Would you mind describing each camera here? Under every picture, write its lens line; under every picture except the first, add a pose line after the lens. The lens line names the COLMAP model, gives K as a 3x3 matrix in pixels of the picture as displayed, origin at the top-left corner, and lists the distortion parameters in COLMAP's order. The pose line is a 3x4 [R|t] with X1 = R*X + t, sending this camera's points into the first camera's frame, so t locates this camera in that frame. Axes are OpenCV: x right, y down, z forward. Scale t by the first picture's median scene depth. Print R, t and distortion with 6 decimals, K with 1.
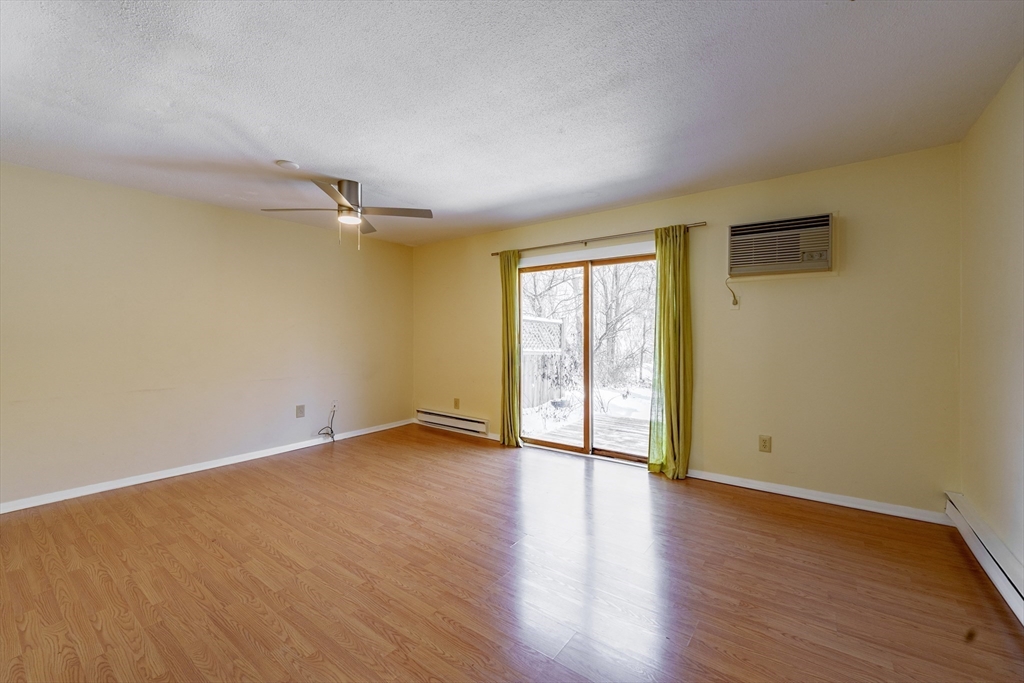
lens RADIAL K [[419.2, 0, 513.1], [0, 419.2, 336.2], [0, 0, 1]] dist [0.000655, 0.000009]
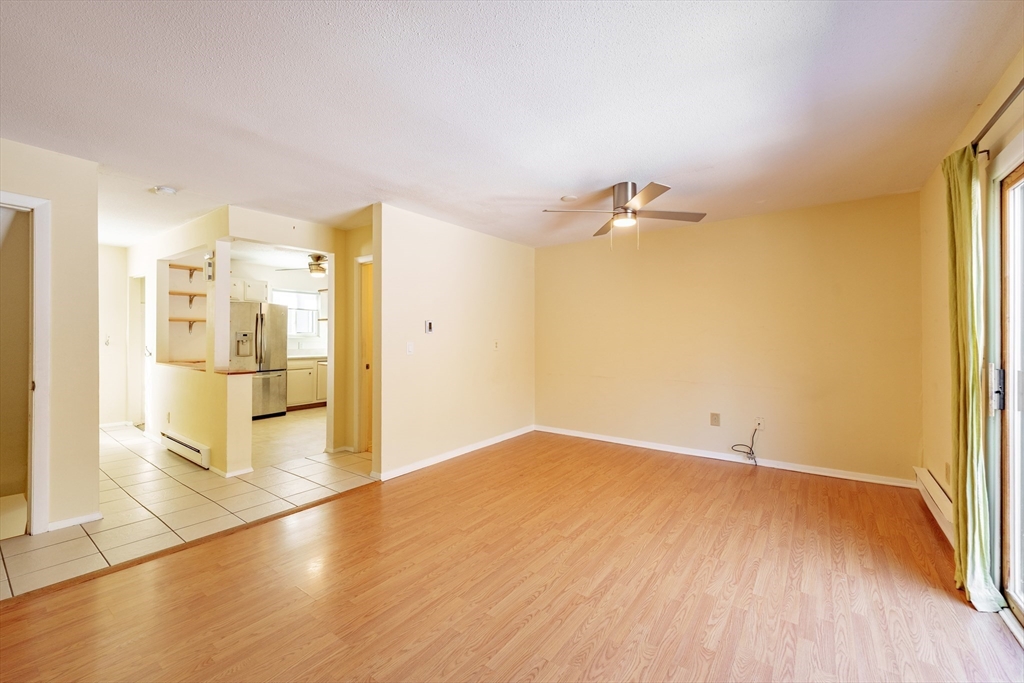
lens RADIAL K [[419.2, 0, 513.1], [0, 419.2, 336.2], [0, 0, 1]] dist [0.000655, 0.000009]
pose [[0.009899, 0.000089, -0.999951, 0.651919], [-0.008294, 0.999966, 0.000007, -0.008265], [0.999917, 0.008294, 0.009899, 0.790161]]
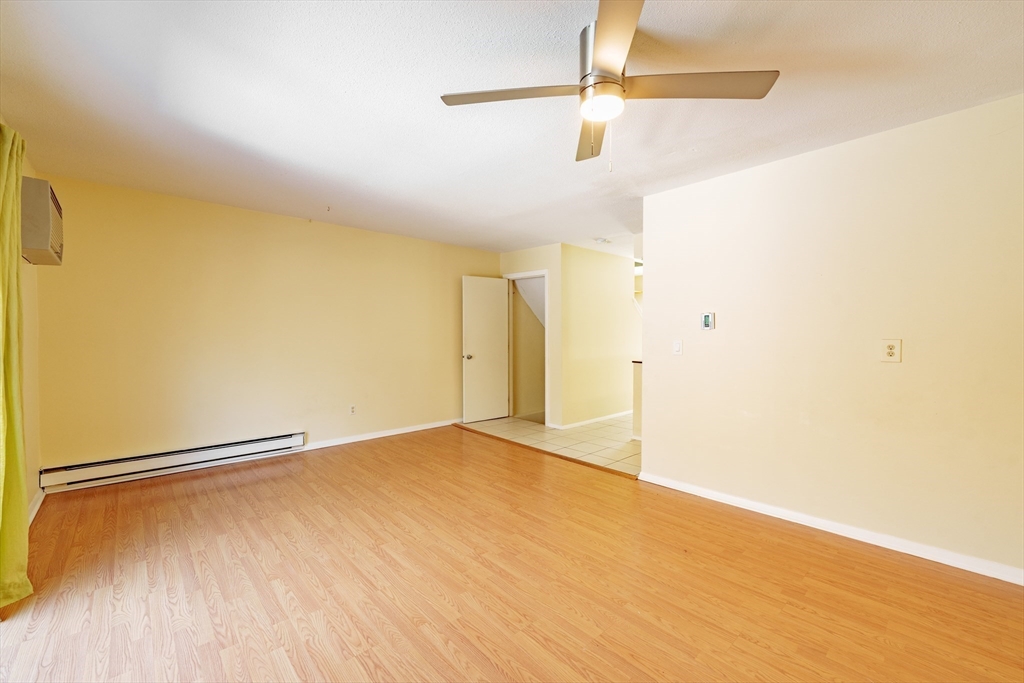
lens RADIAL K [[419.2, 0, 513.1], [0, 419.2, 336.2], [0, 0, 1]] dist [0.000655, 0.000009]
pose [[-0.983057, -0.002444, 0.183285, -0.415805], [-0.000010, 0.999912, 0.013283, -0.012777], [-0.183301, 0.013056, -0.982970, 1.665322]]
